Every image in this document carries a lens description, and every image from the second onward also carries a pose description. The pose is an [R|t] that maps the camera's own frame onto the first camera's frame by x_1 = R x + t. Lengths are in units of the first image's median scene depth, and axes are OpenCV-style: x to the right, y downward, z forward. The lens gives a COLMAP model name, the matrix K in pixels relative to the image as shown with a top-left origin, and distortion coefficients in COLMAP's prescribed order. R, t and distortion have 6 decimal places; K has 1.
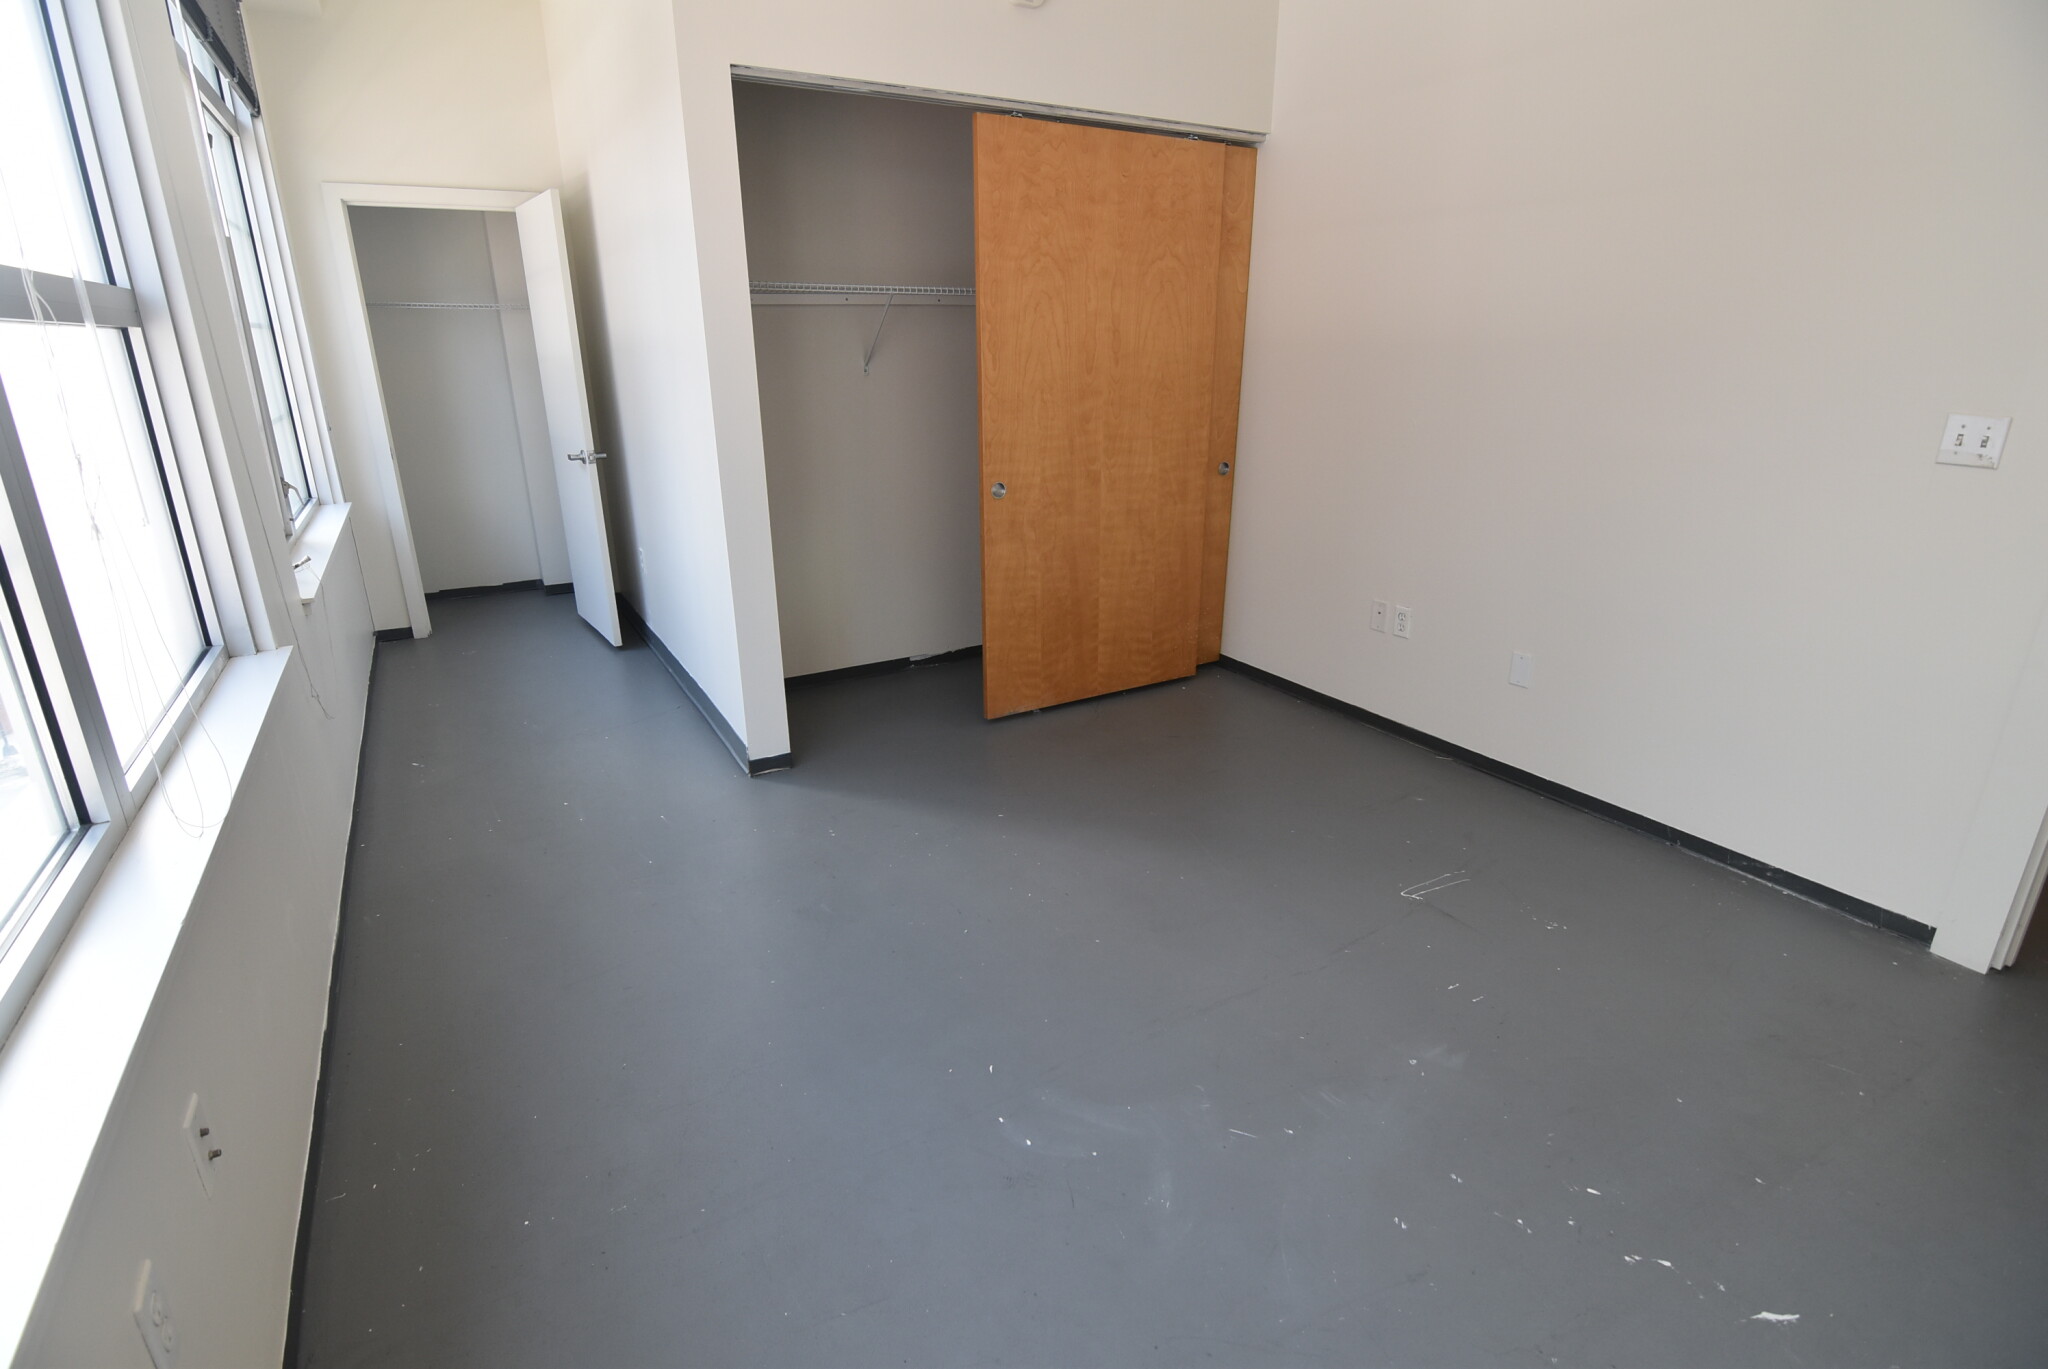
lens RADIAL K [[995.7, 0, 1023.7], [0, 995.7, 684.4], [0, 0, 1]] dist [-0.020229, -0.003217]
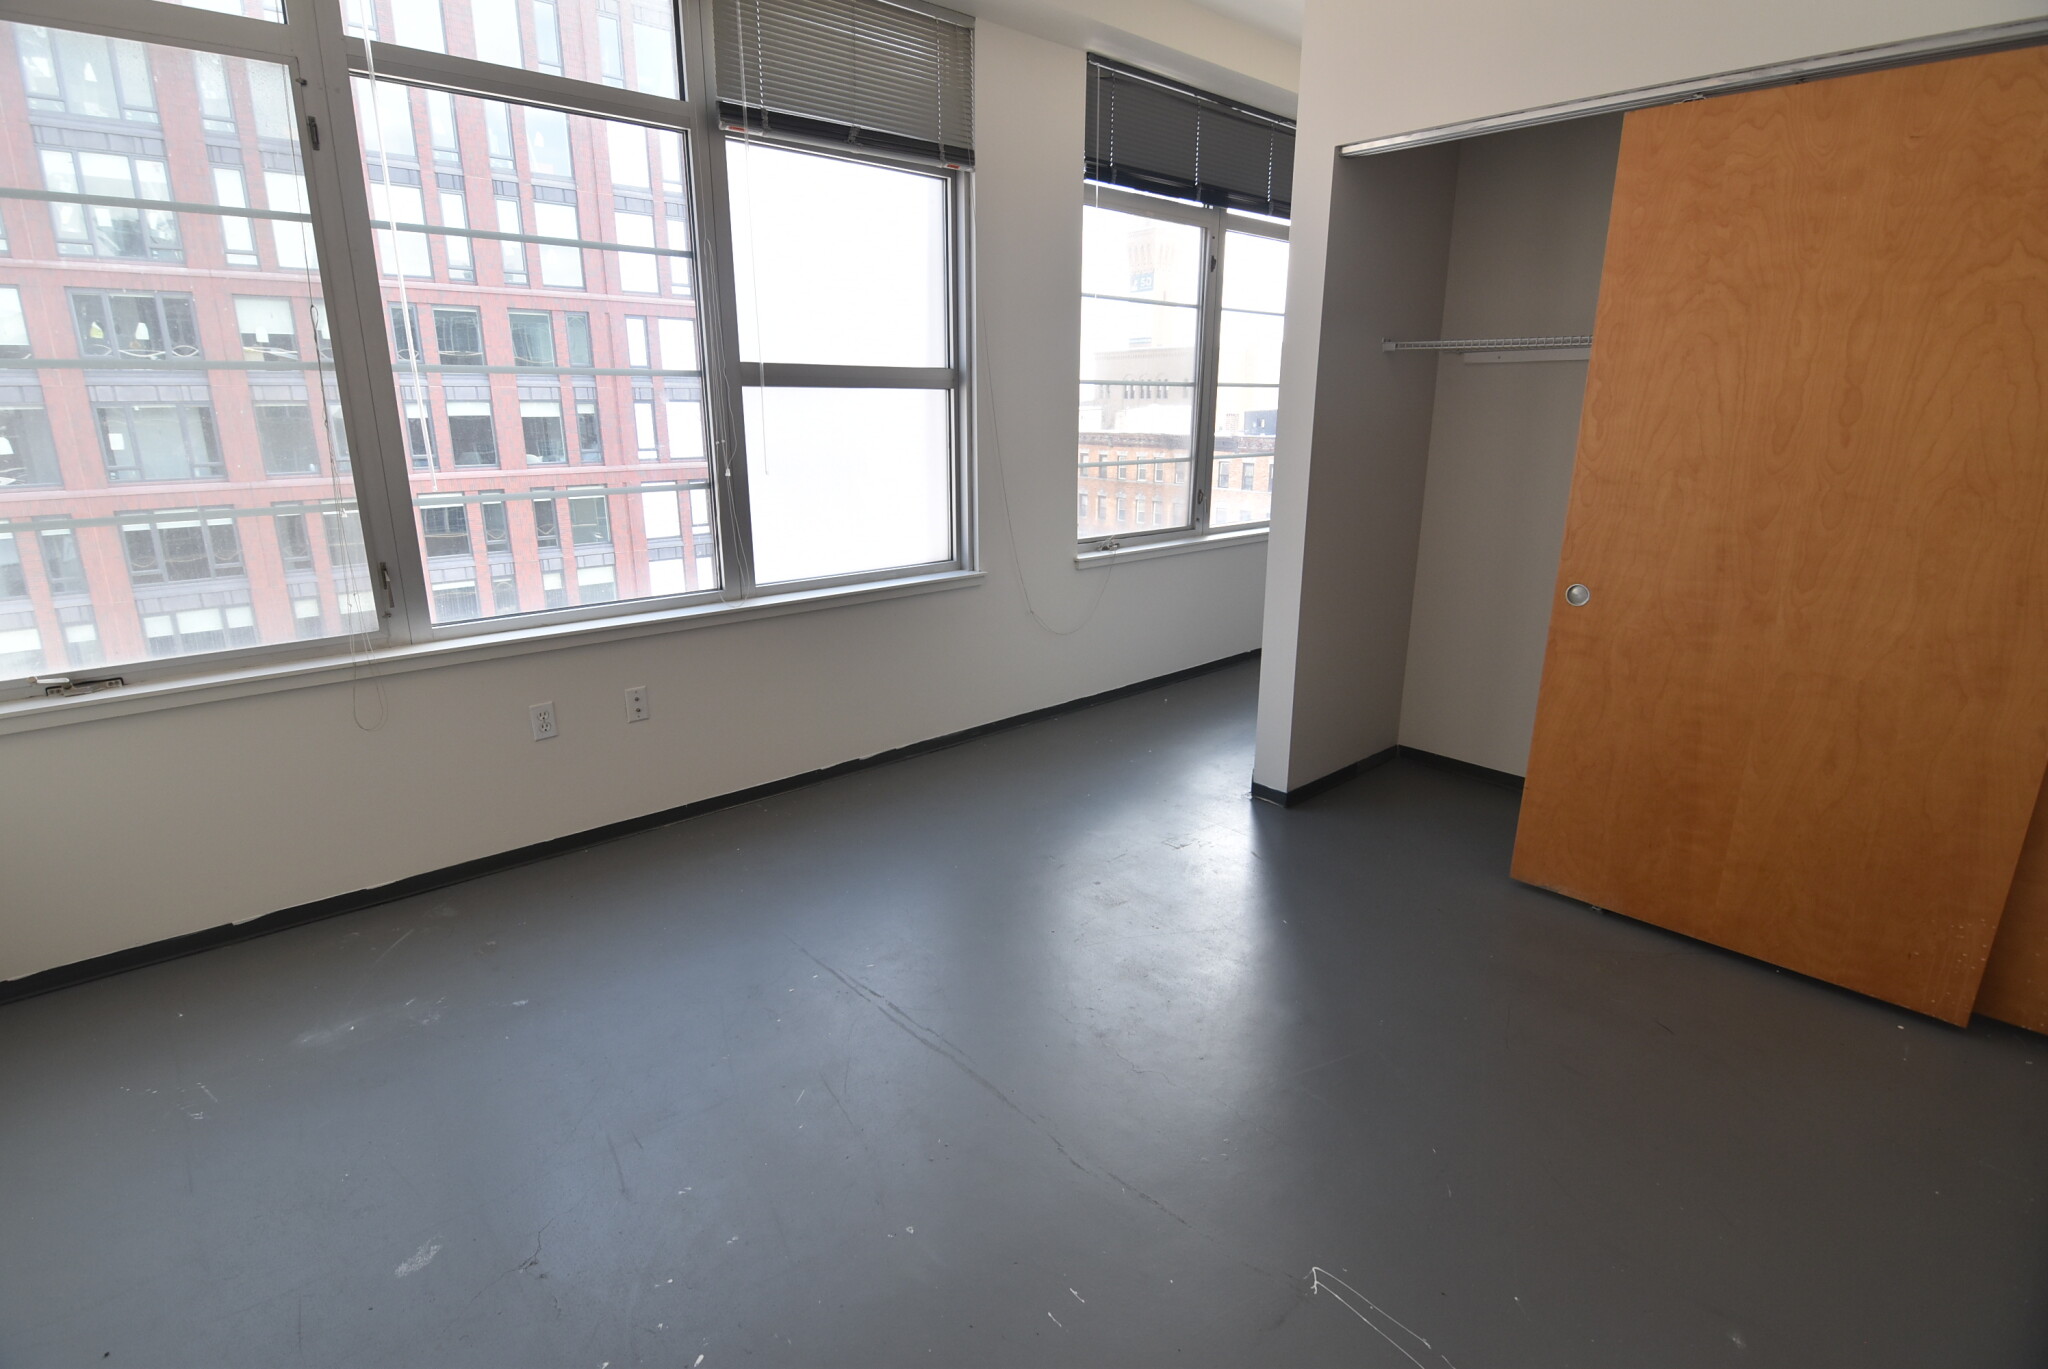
lens RADIAL K [[995.7, 0, 1022.1], [0, 995.7, 686.3], [0, 0, 1]] dist [-0.020229, -0.003217]
pose [[0.206953, 0.270383, -0.940247, 0.618778], [-0.324552, 0.925605, 0.194737, -0.140549], [0.922950, 0.264857, 0.279310, 0.415661]]
